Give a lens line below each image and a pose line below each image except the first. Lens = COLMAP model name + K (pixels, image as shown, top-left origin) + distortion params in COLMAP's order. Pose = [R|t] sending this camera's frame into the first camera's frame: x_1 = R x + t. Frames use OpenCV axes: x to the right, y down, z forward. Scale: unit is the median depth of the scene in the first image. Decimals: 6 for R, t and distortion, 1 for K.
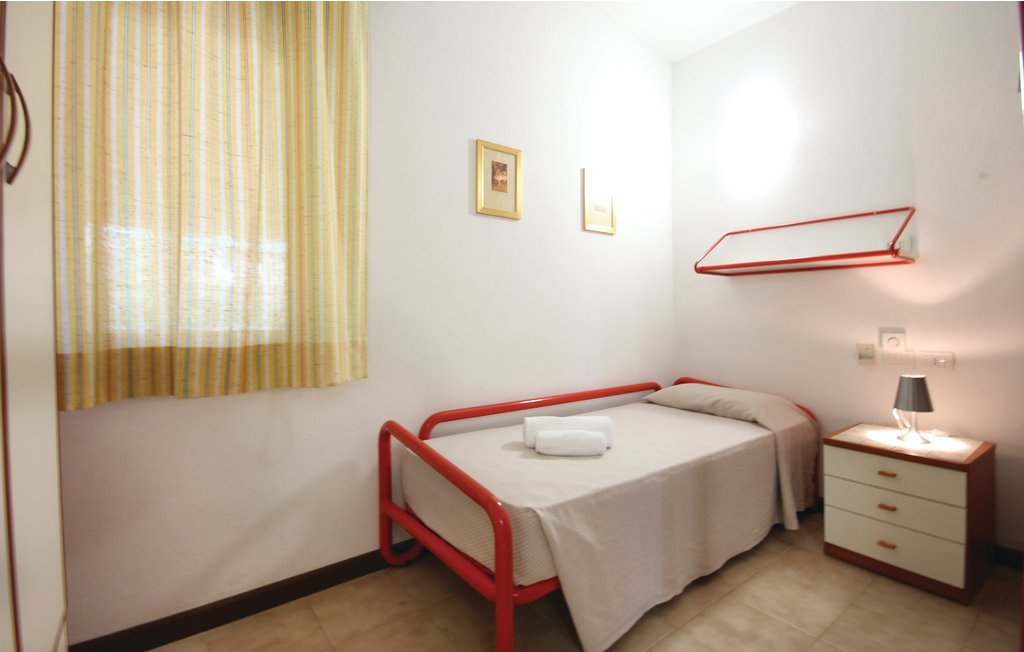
lens RADIAL K [[482.3, 0, 508.7], [0, 482.3, 337.5], [0, 0, 1]] dist [0.000633, 0.000124]
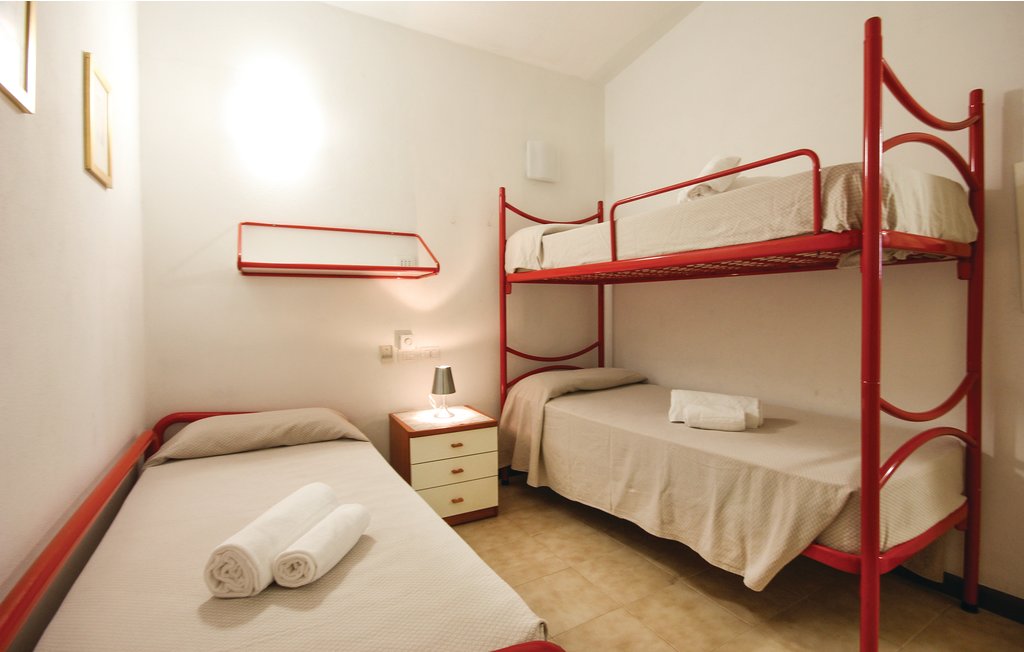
lens RADIAL K [[482.3, 0, 508.7], [0, 482.3, 337.5], [0, 0, 1]] dist [0.000633, 0.000124]
pose [[0.127237, -0.064091, 0.989800, -0.379468], [0.053977, 0.996879, 0.057611, -0.058598], [-0.990403, 0.046096, 0.130299, 0.582389]]
